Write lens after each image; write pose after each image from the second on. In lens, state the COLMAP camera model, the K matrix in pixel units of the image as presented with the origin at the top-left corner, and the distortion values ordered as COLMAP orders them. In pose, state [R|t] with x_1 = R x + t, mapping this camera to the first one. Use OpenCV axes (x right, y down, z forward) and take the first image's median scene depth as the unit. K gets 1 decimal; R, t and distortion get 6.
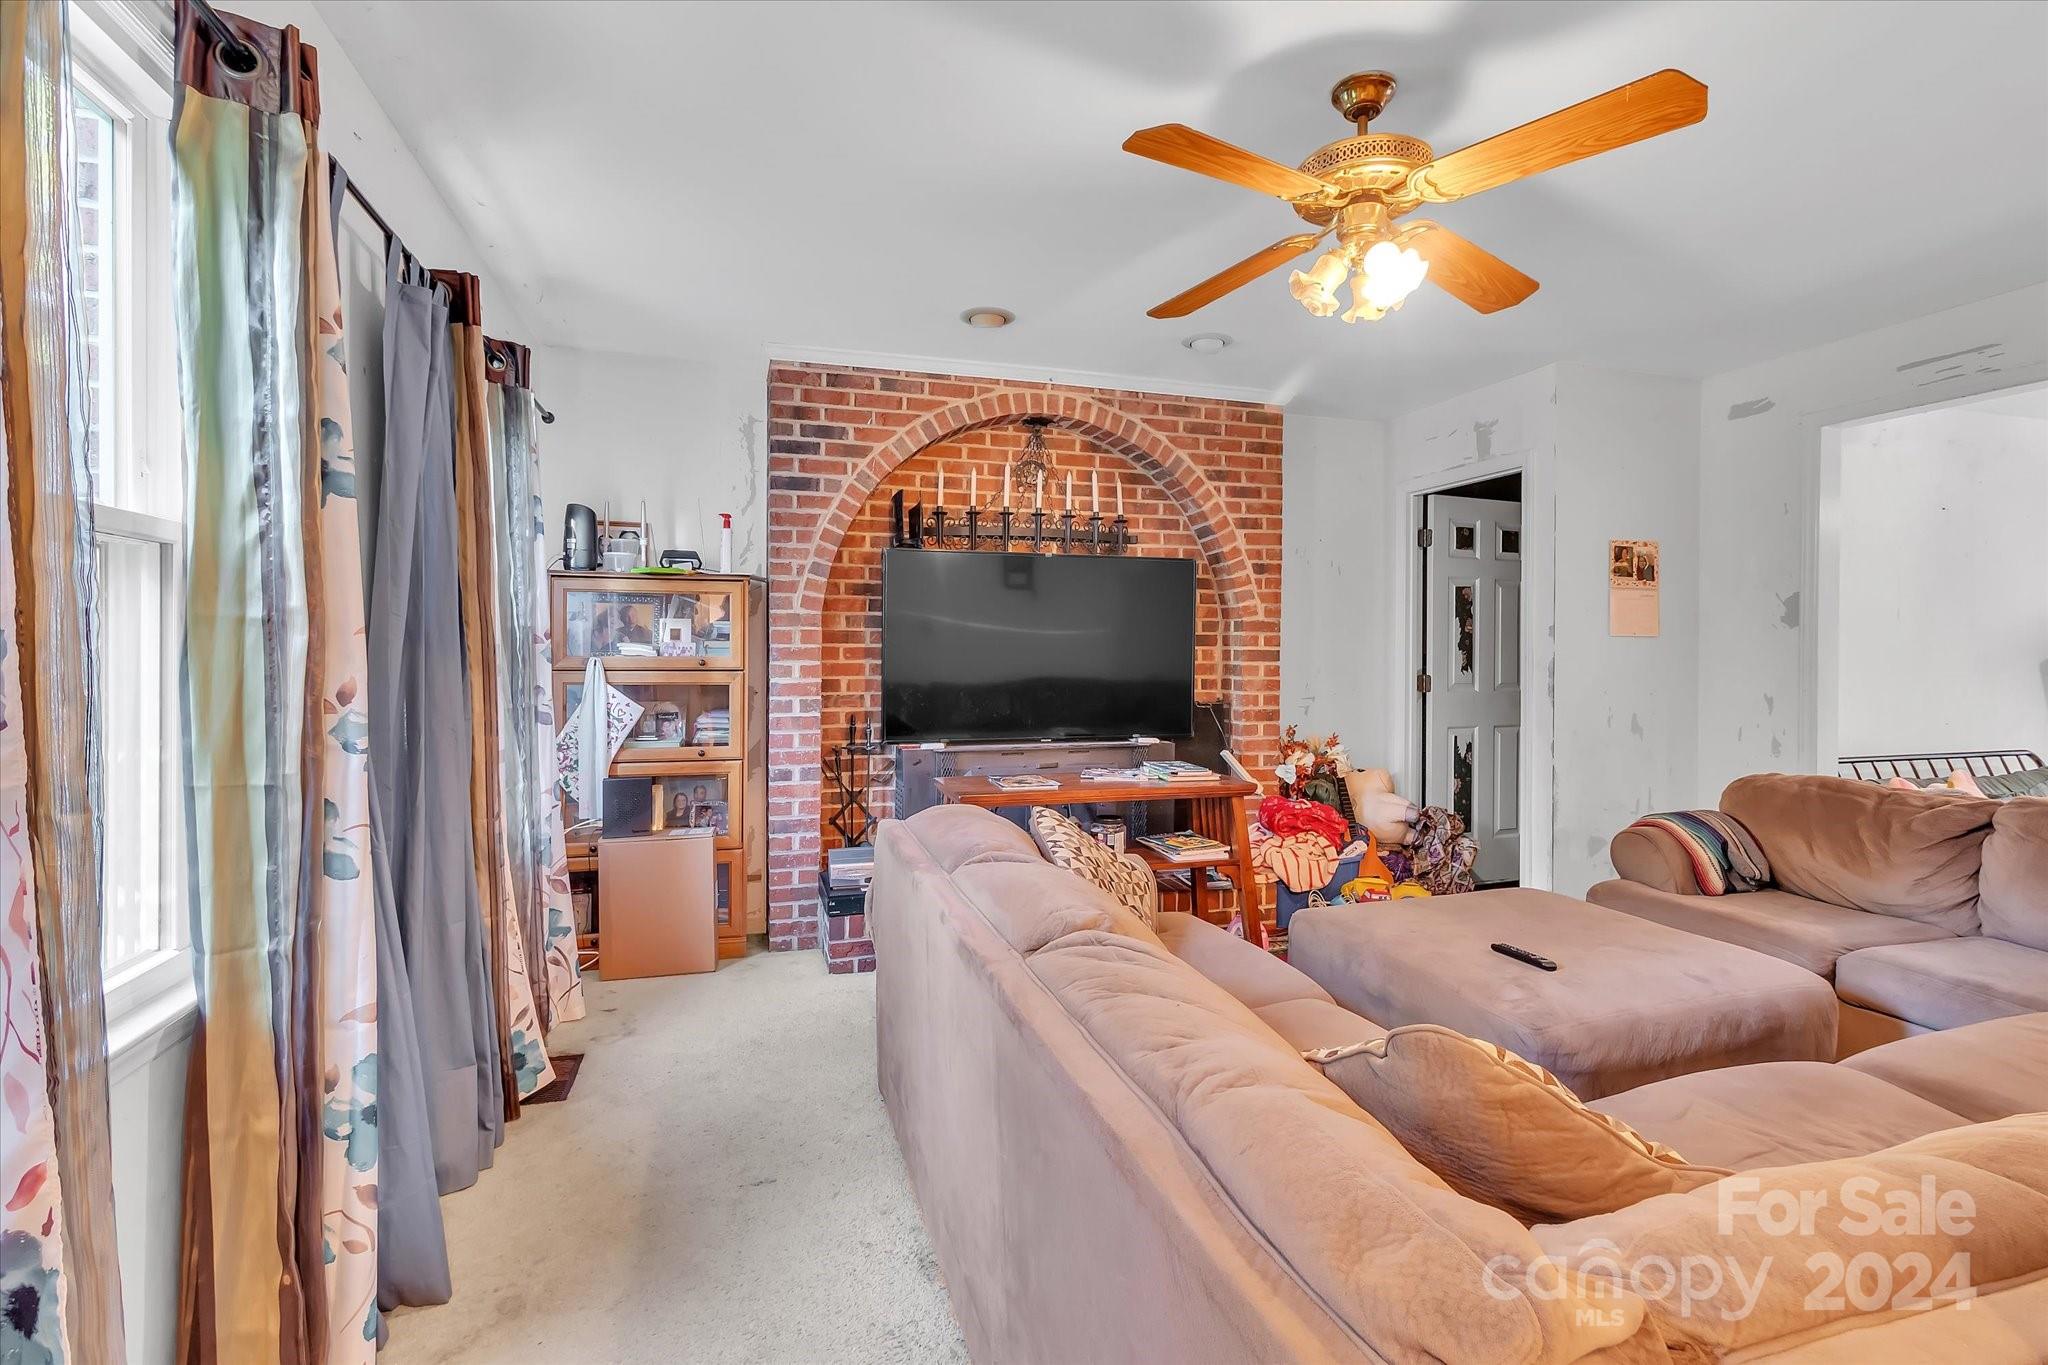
lens RADIAL K [[956.0, 0, 1028.4], [0, 956.0, 663.2], [0, 0, 1]] dist [0.003236, 0.001467]
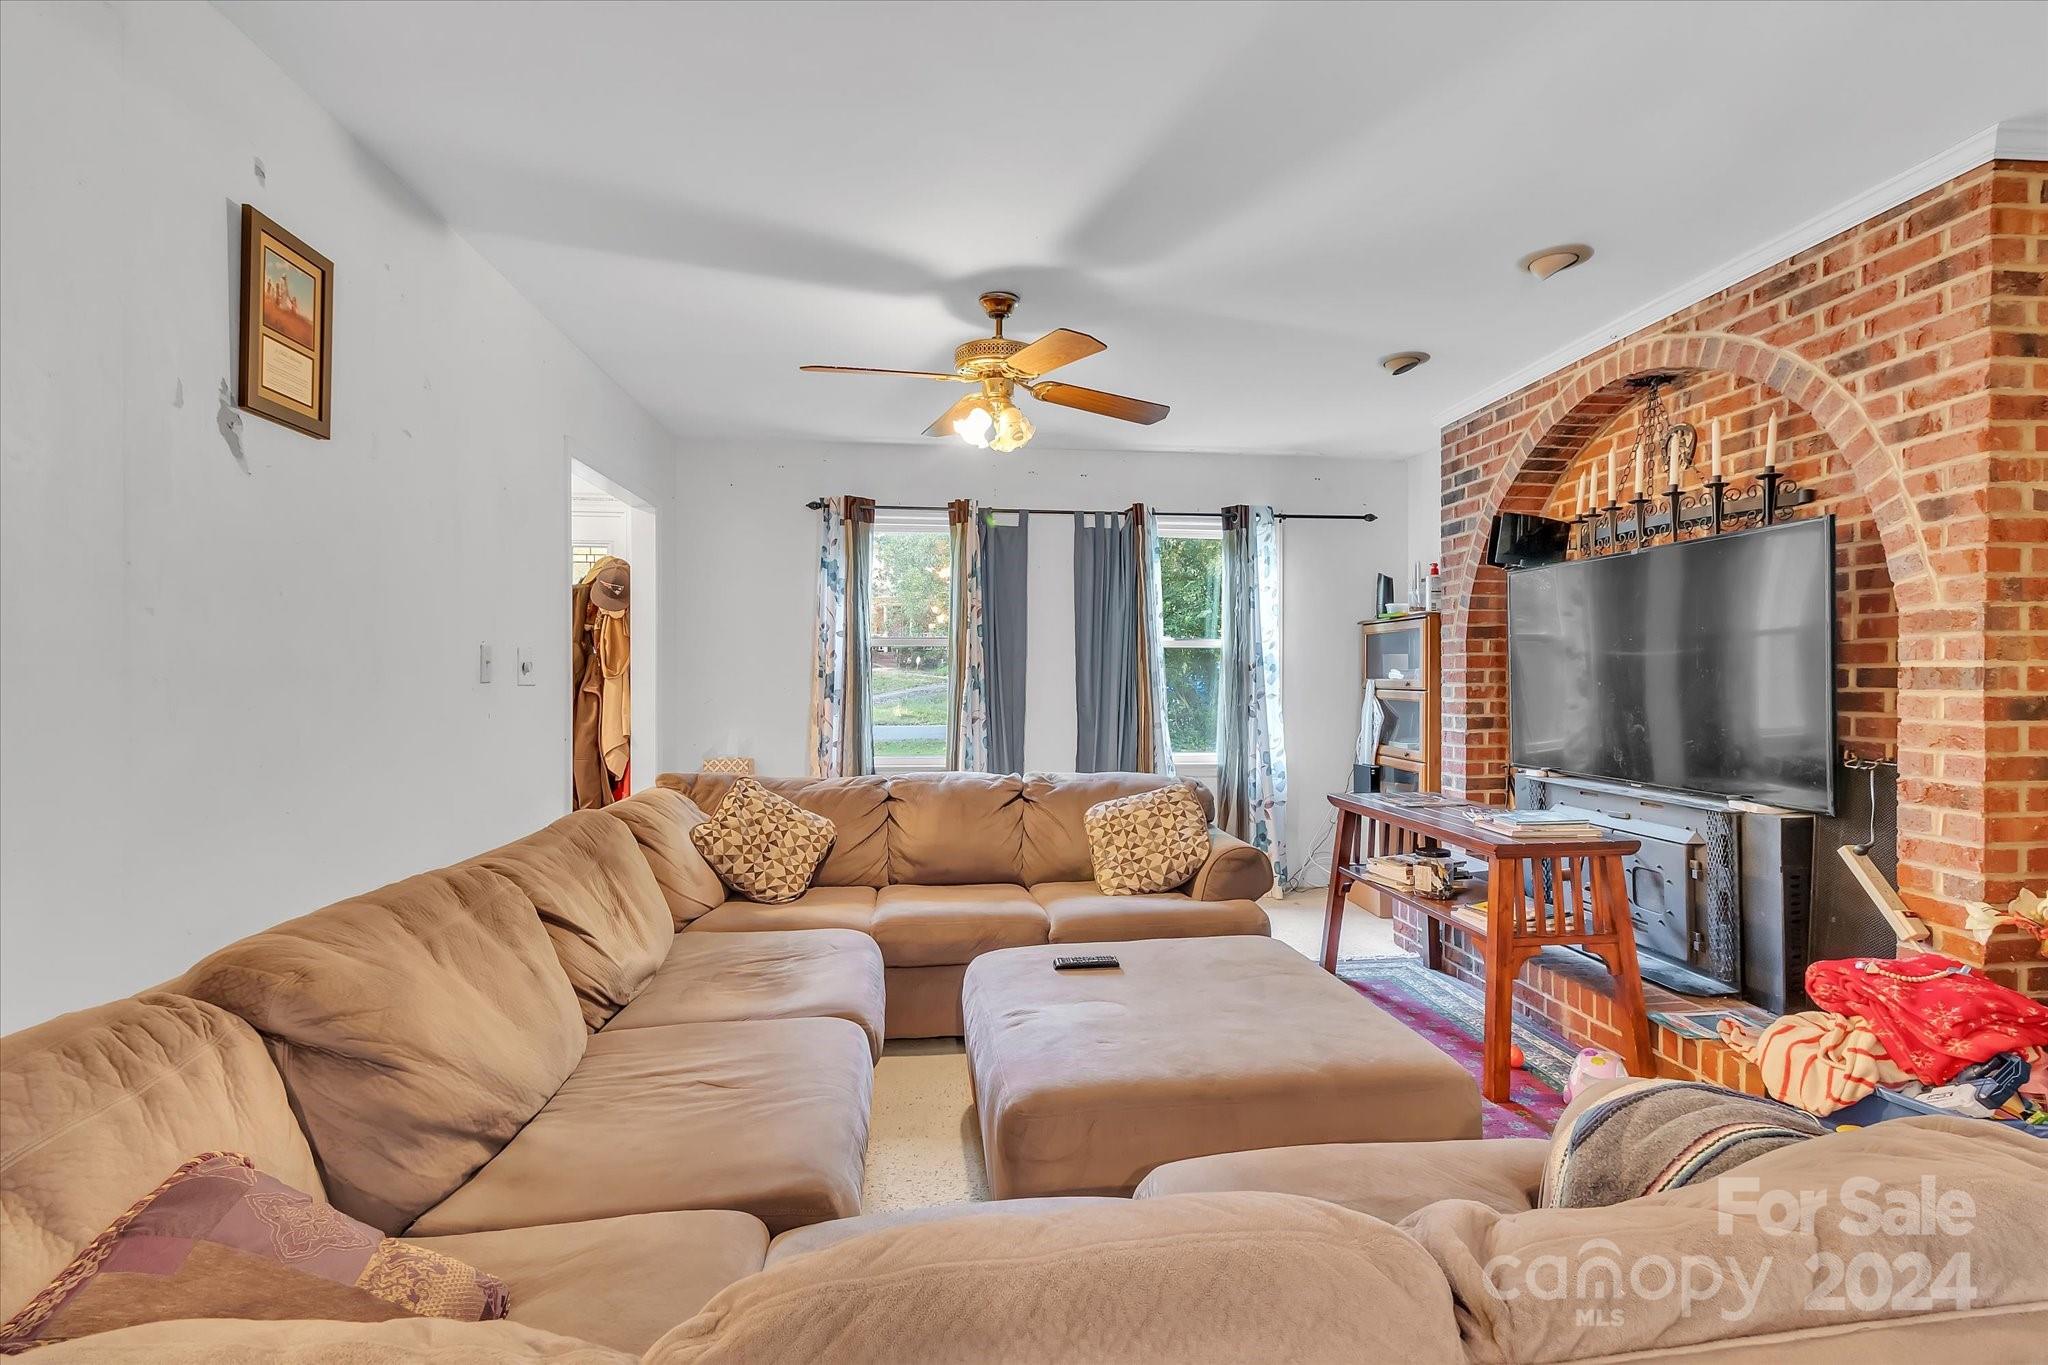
lens RADIAL K [[956.0, 0, 1032.4], [0, 956.0, 684.1], [0, 0, 1]] dist [0.003236, 0.001467]
pose [[-0.190070, 0.003651, -0.981764, 0.859033], [-0.011992, 0.999910, 0.006040, -0.002077], [0.981697, 0.012921, -0.190009, 0.636152]]
